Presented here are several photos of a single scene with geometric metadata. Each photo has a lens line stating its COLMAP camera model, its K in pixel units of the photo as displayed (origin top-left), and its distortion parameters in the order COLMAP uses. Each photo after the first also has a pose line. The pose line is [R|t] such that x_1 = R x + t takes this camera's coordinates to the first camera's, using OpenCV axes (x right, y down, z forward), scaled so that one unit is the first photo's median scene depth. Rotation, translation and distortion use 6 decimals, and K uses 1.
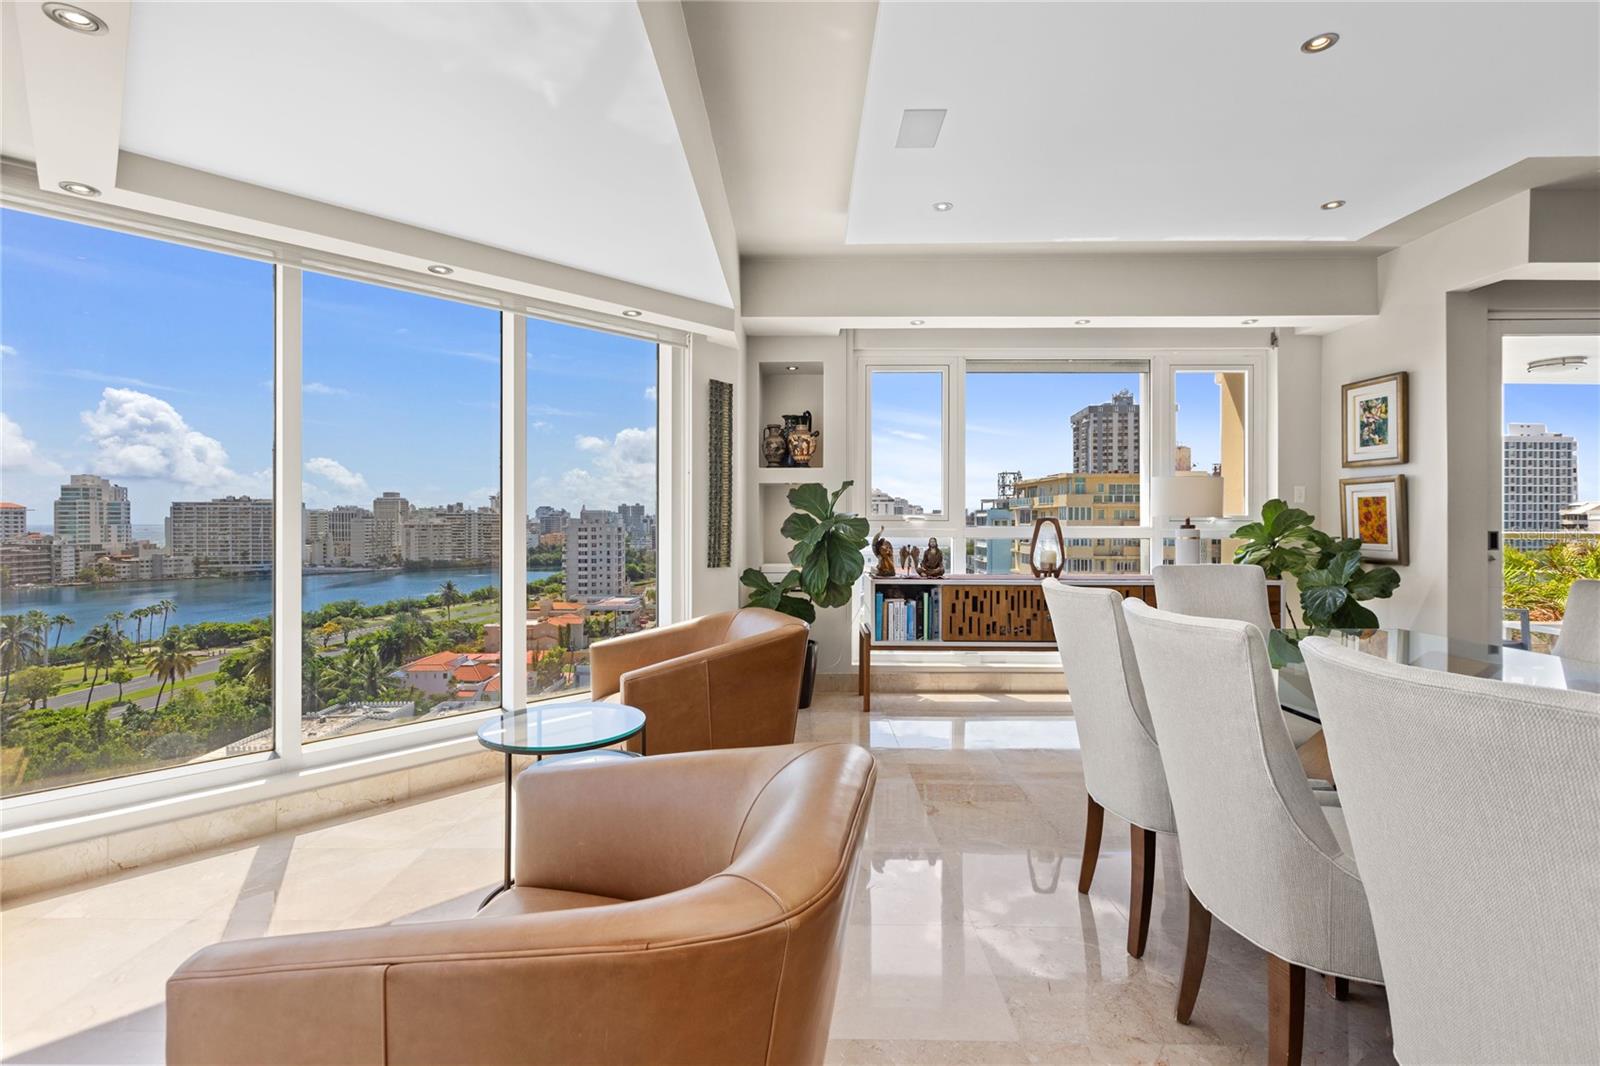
lens RADIAL K [[714.6, 0, 794.4], [0, 714.6, 522.4], [0, 0, 1]] dist [-0.000452, -0.000013]
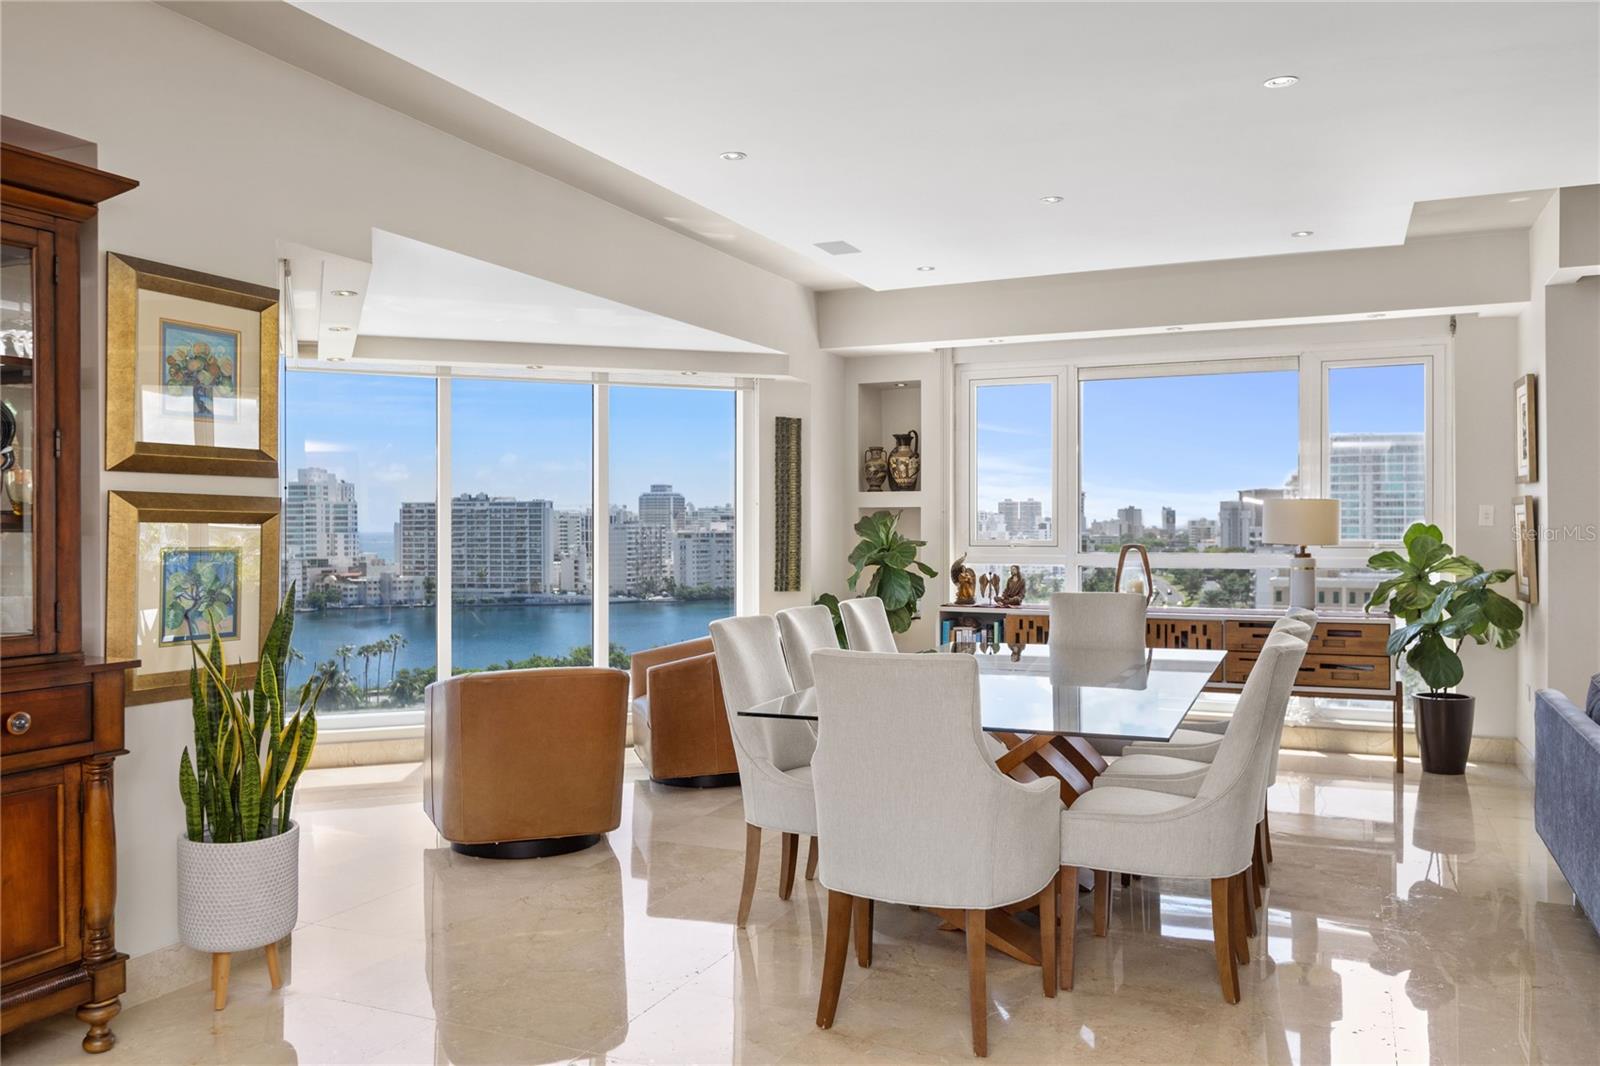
lens RADIAL K [[1246.3, 0, 800.0], [0, 1246.3, 533.0], [0, 0, 1]] dist [-0.005609, 0.004500]
pose [[0.918046, 0.000186, -0.396474, 0.550600], [0.001312, 0.999993, 0.003509, -0.025821], [0.396472, -0.003742, 0.918039, -0.595582]]
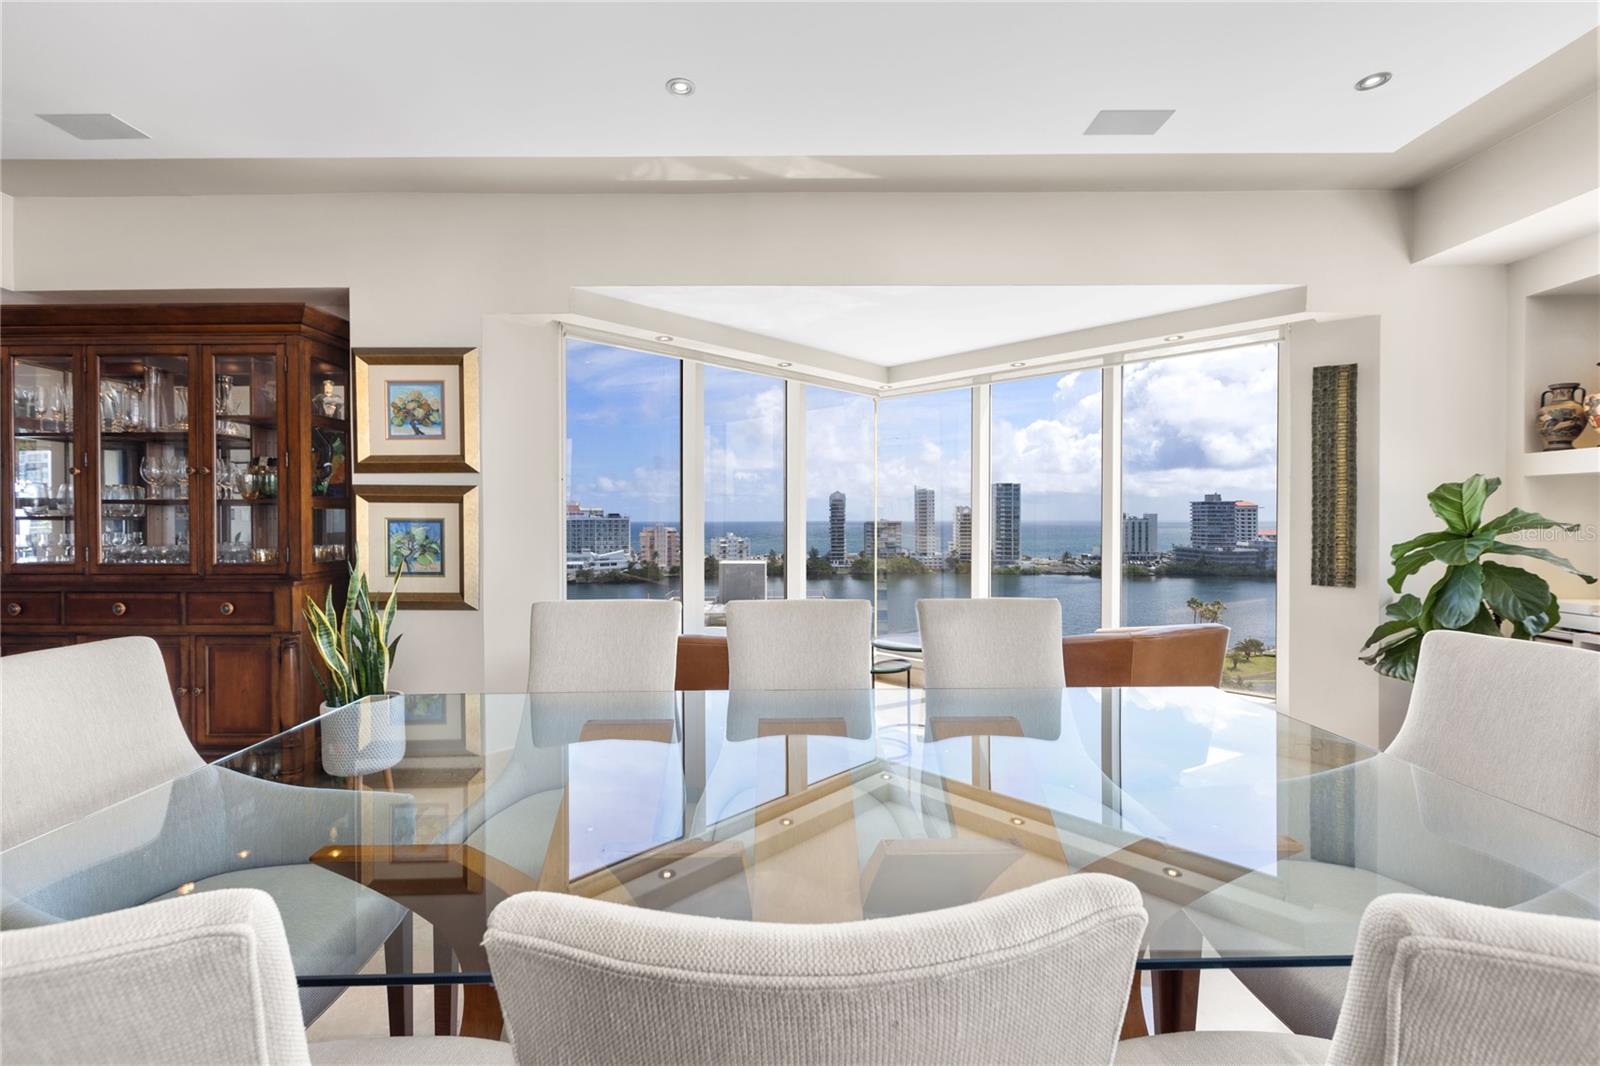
lens RADIAL K [[714.6, 0, 794.4], [0, 714.6, 522.4], [0, 0, 1]] dist [-0.000452, -0.000013]
pose [[0.008827, 0.006034, -0.999943, 0.619390], [0.000259, 0.999982, 0.006036, -0.014883], [0.999961, -0.000312, 0.008825, 0.300595]]
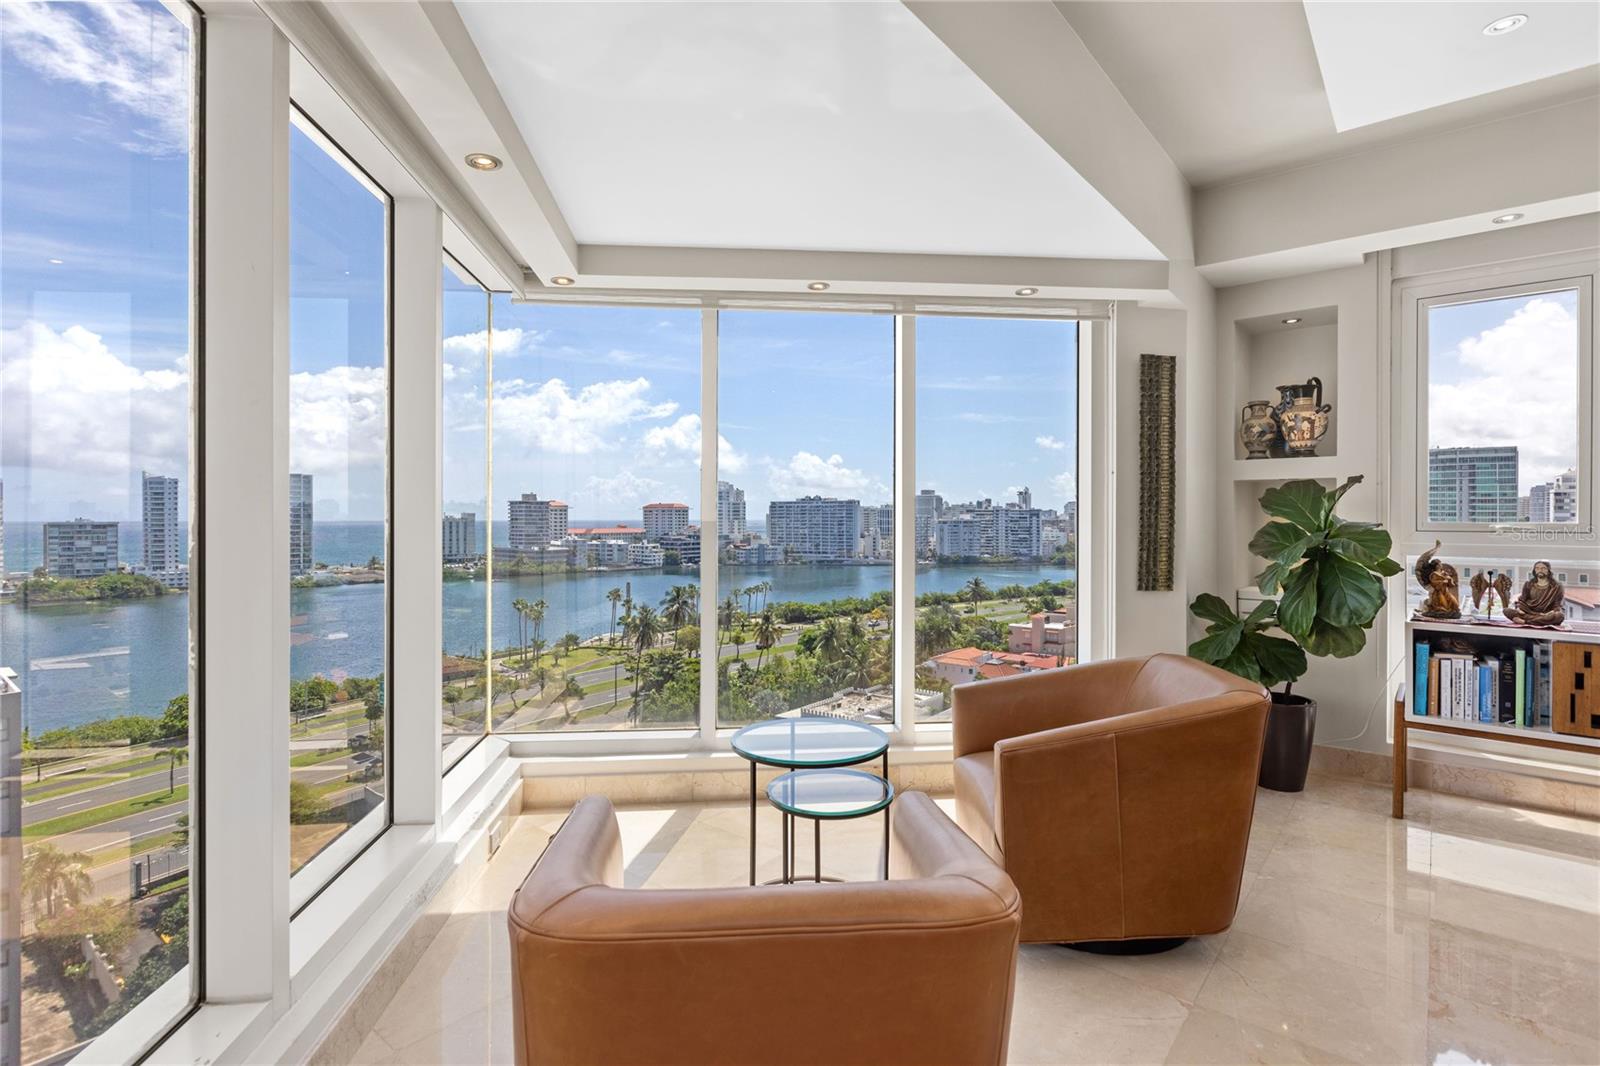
lens RADIAL K [[770.7, 0, 803.5], [0, 770.7, 520.4], [0, 0, 1]] dist [0.000301, -0.000036]
pose [[0.779538, 0.003309, -0.626346, 0.105969], [-0.001773, 0.999994, 0.003077, -0.013975], [0.626352, -0.001288, 0.779539, 0.077015]]
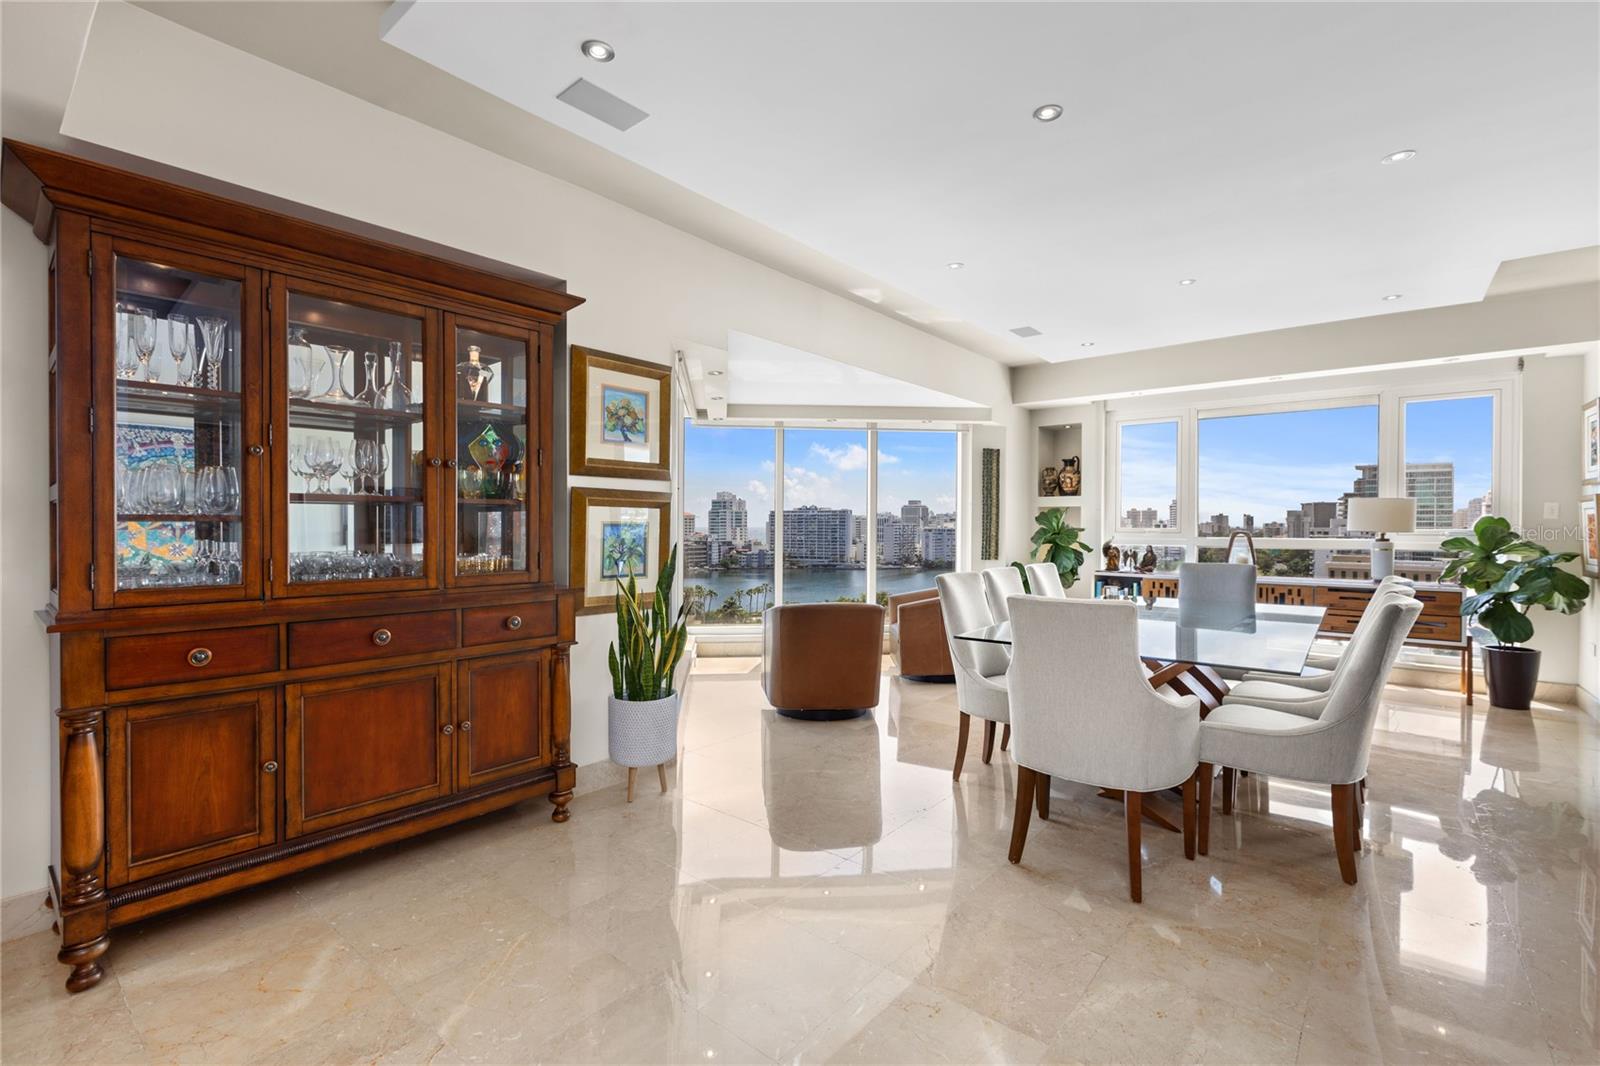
lens RADIAL K [[718.9, 0, 796.7], [0, 718.9, 531.4], [0, 0, 1]] dist [-0.000300, -0.000269]
pose [[0.777139, 0.008656, -0.629269, 0.509577], [-0.004902, 0.999958, 0.007702, -0.011972], [0.629309, -0.002901, 0.777149, -0.502632]]
